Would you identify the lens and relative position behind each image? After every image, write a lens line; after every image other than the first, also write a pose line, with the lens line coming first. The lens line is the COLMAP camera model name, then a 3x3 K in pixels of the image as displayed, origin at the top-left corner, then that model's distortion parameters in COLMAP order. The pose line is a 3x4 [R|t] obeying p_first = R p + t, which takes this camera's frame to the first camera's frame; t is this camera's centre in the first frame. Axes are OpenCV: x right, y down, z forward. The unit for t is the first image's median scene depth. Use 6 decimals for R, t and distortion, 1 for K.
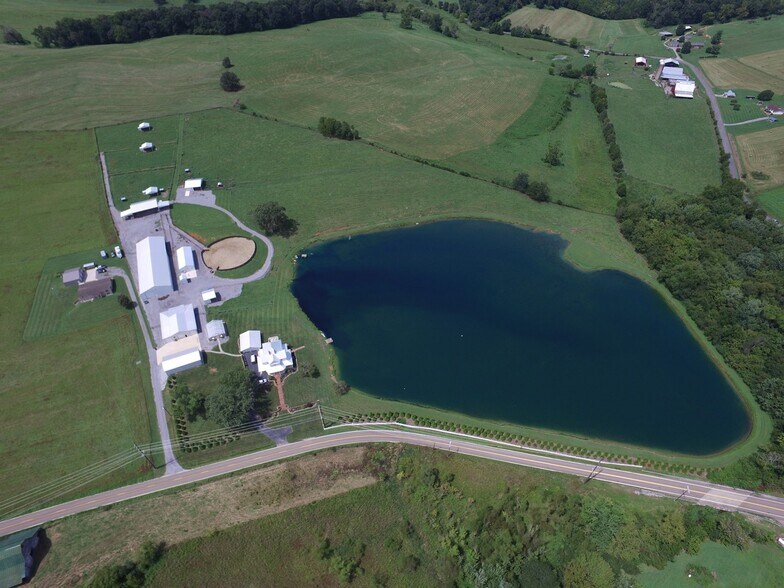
lens RADIAL K [[448.8, 0, 392.0], [0, 448.8, 294.0], [0, 0, 1]] dist [-0.112773, 0.077929]
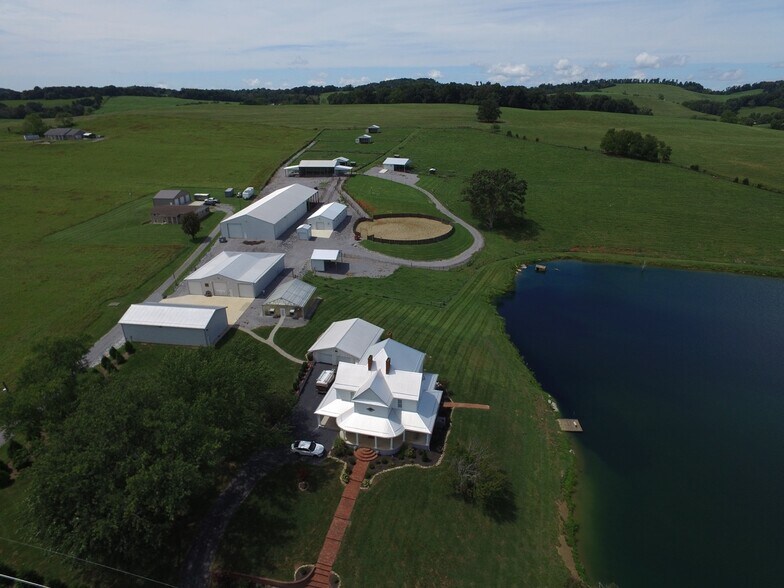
lens RADIAL K [[448.8, 0, 392.0], [0, 448.8, 294.0], [0, 0, 1]] dist [-0.112773, 0.077929]
pose [[0.853161, 0.201295, -0.481246, -0.109380], [-0.357544, 0.897409, -0.258493, 0.134955], [0.379841, 0.392603, 0.837606, 0.617109]]
